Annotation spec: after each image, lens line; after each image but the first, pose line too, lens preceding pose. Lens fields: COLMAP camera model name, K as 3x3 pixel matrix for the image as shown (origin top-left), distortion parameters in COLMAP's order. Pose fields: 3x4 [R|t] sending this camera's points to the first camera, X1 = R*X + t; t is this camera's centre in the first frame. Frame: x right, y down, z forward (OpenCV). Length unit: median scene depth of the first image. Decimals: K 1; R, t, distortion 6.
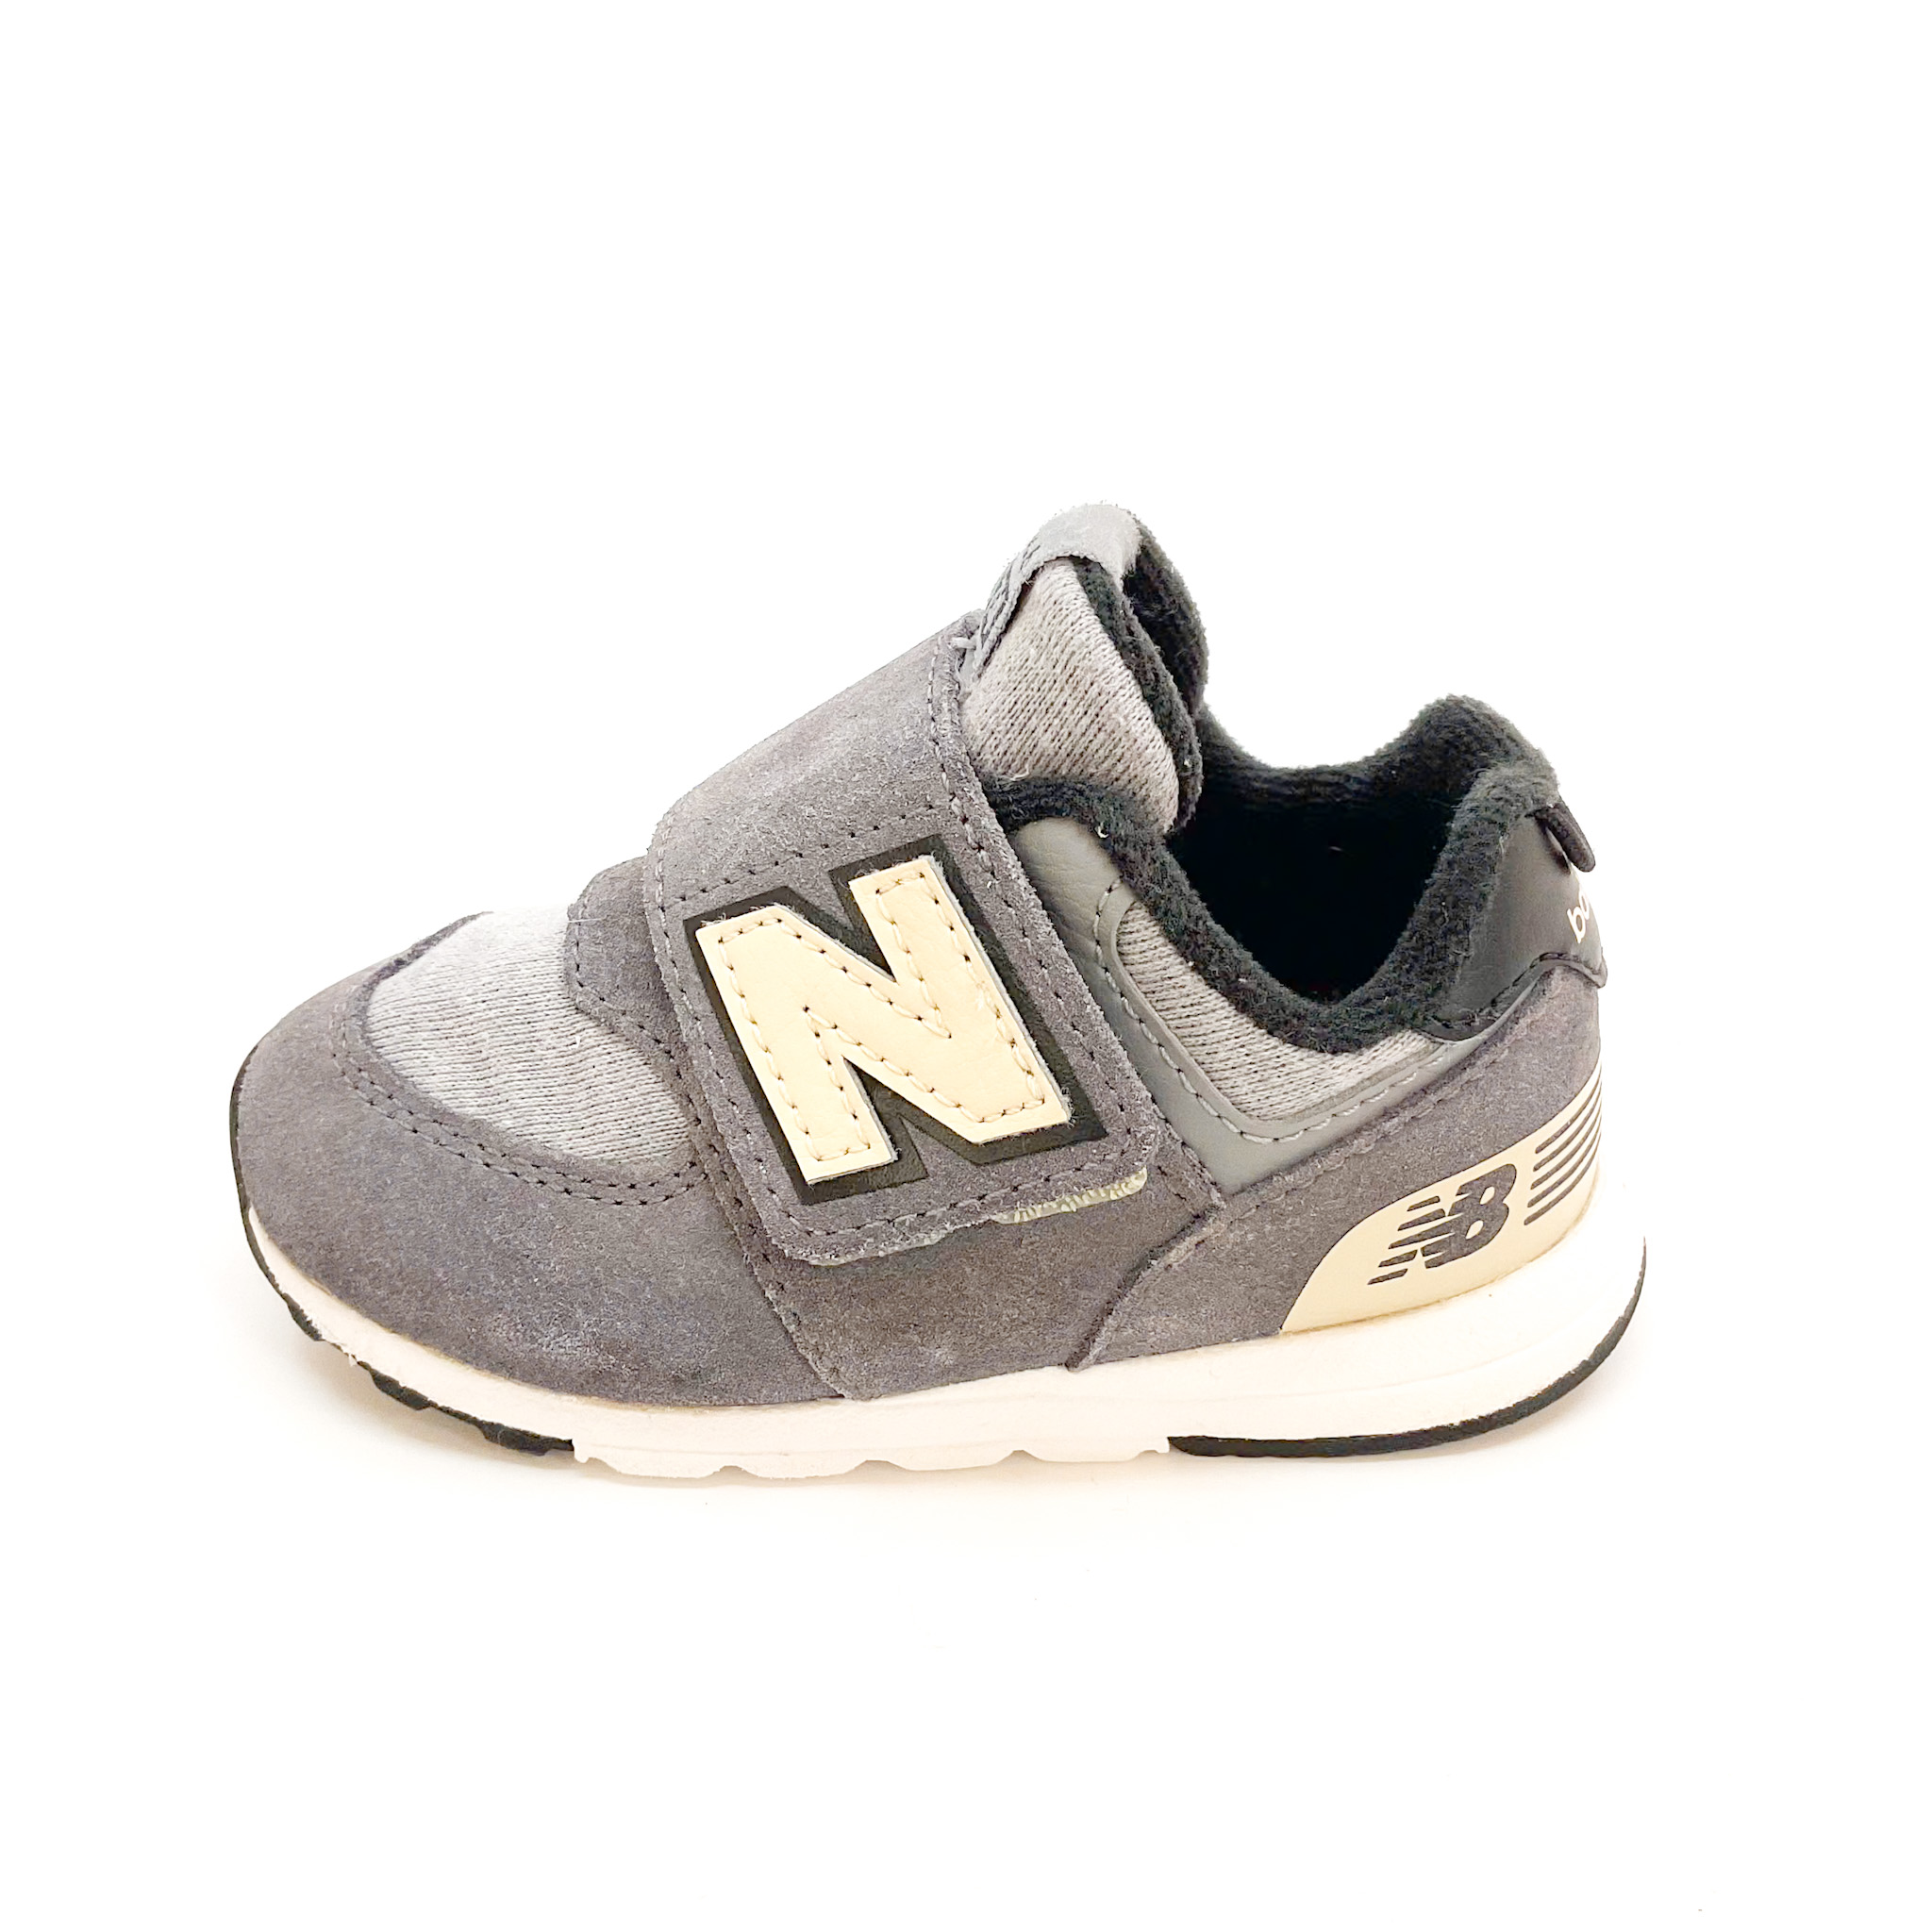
lens RADIAL K [[2805.0, 0, 966.0], [0, 2805.0, 966.0], [0, 0, 1]] dist [-0.007325, 0.032455]
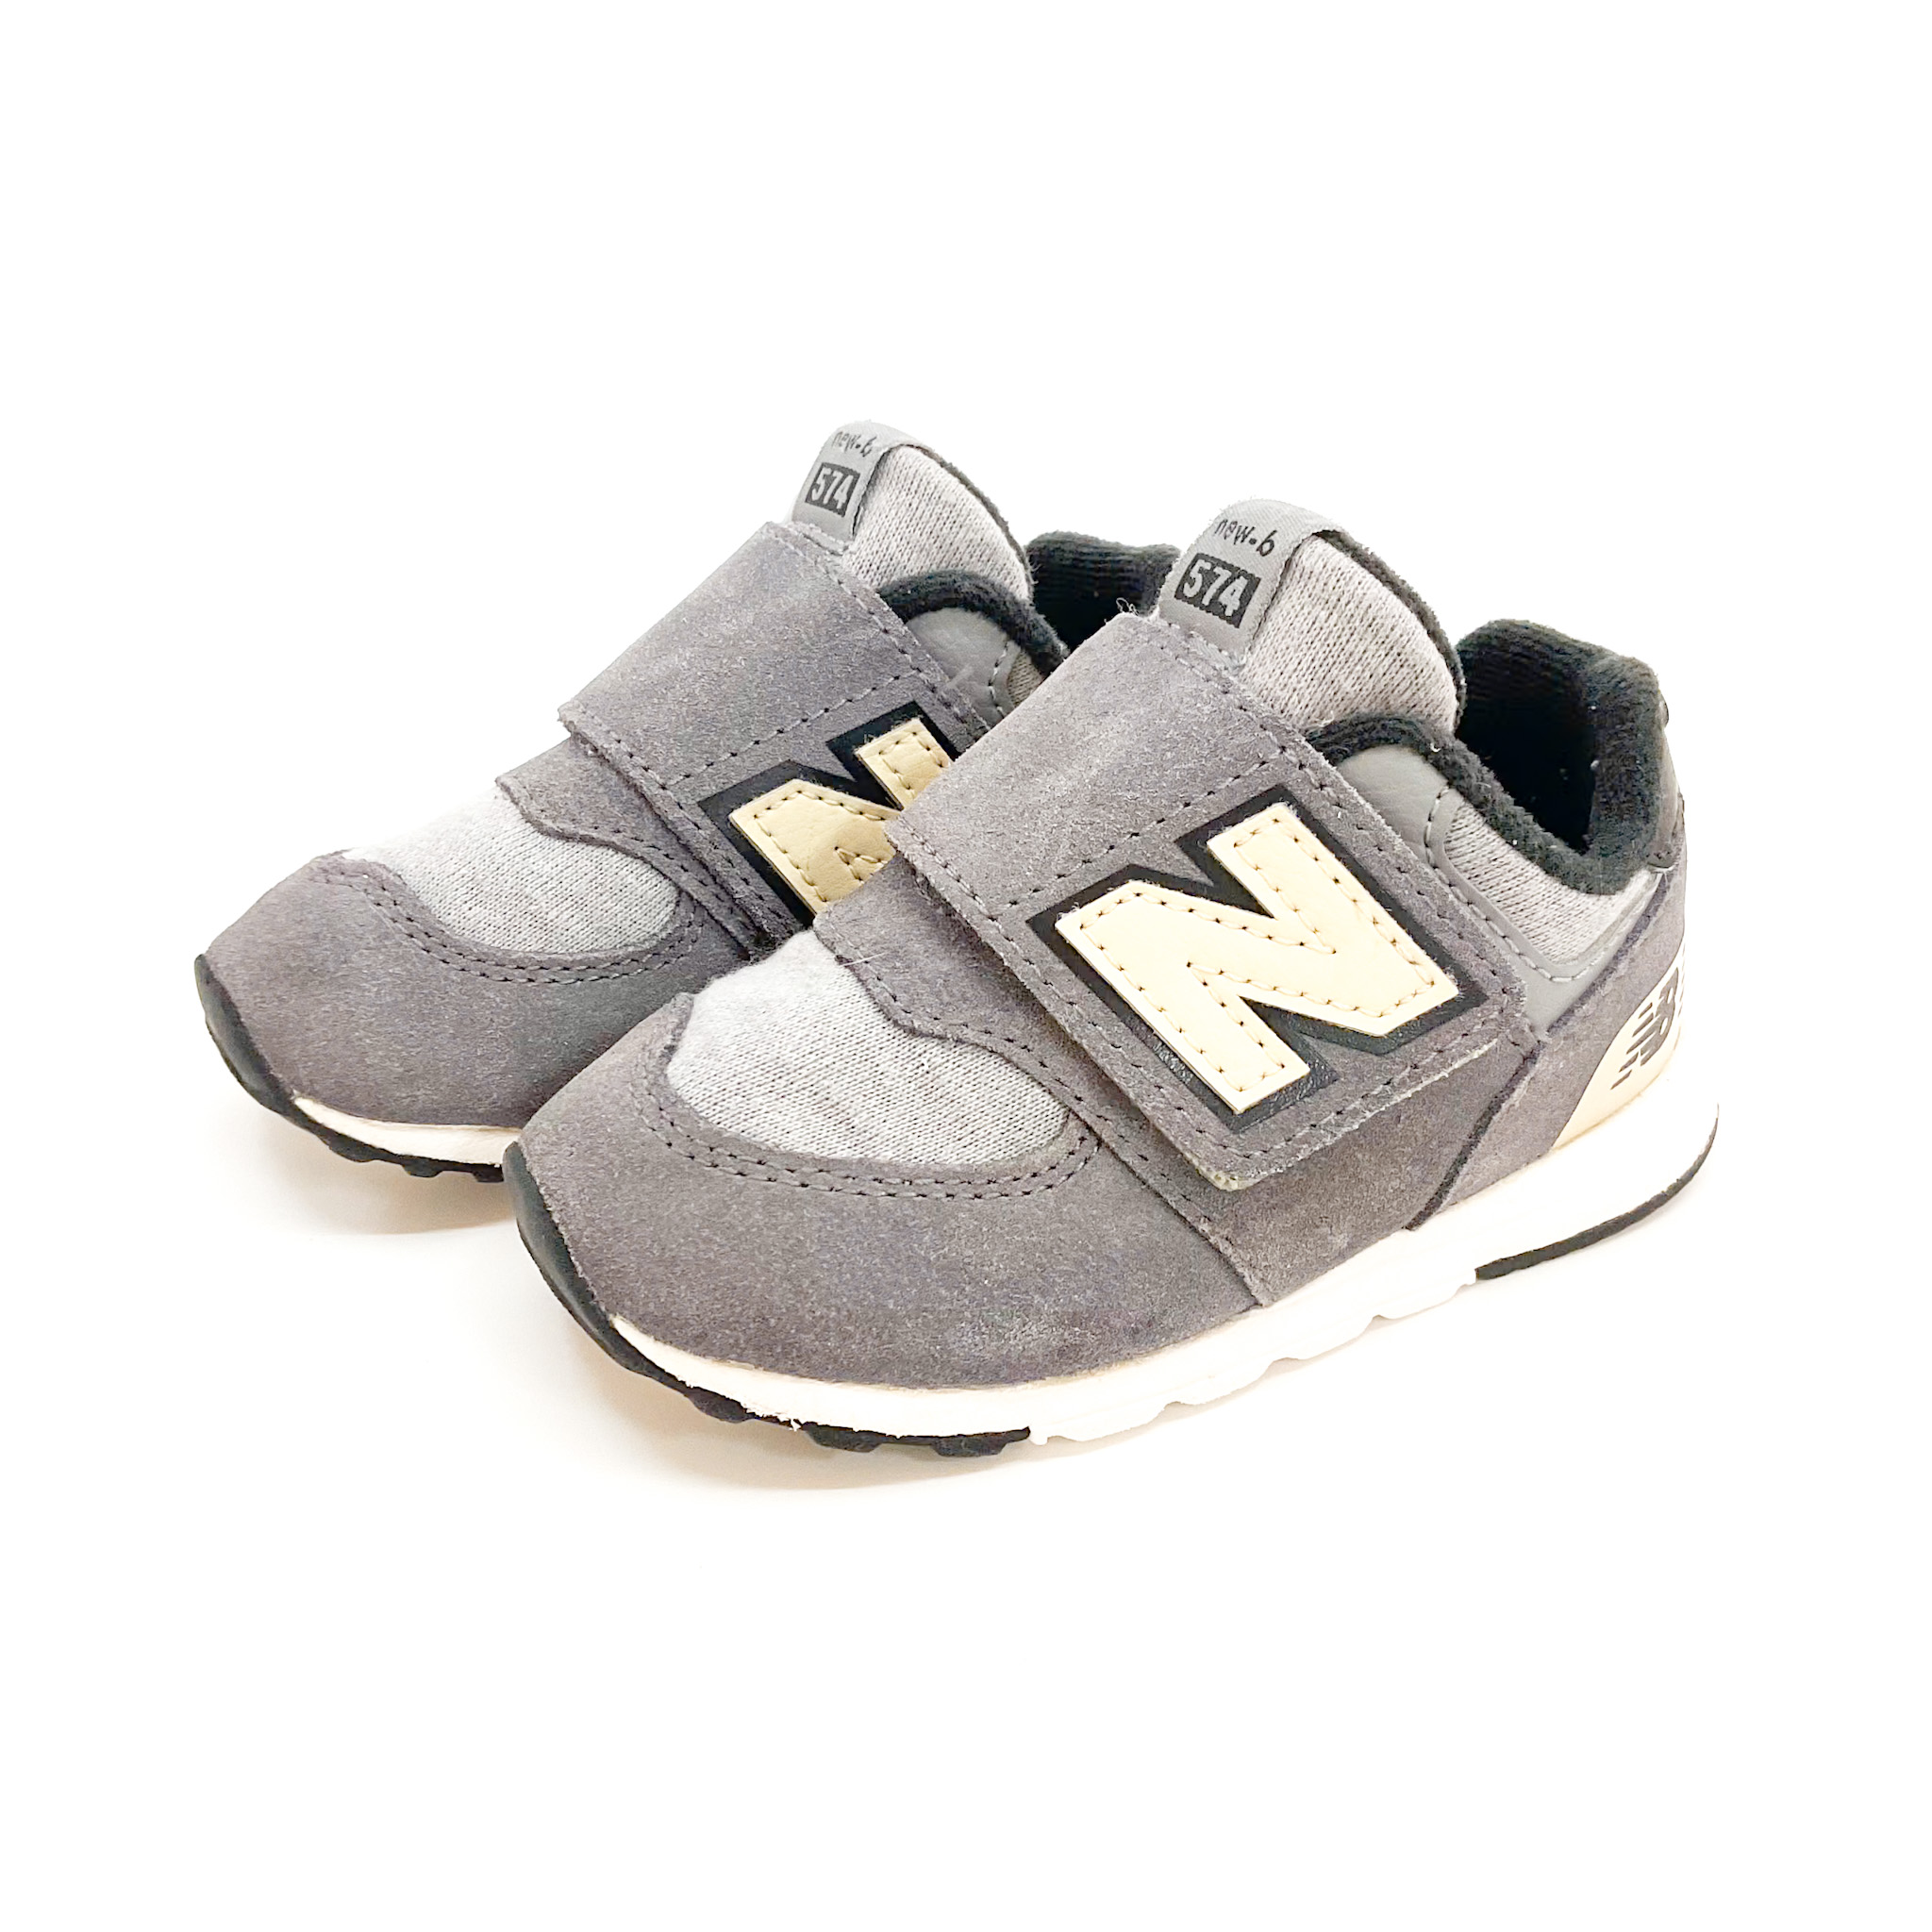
lens RADIAL K [[2805.0, 0, 966.0], [0, 2805.0, 966.0], [0, 0, 1]] dist [-0.007325, 0.032455]
pose [[0.832597, -0.203755, 0.515039, -0.713563], [0.238651, 0.971104, -0.001618, -0.003359], [-0.499827, 0.124262, 0.857165, 0.092216]]
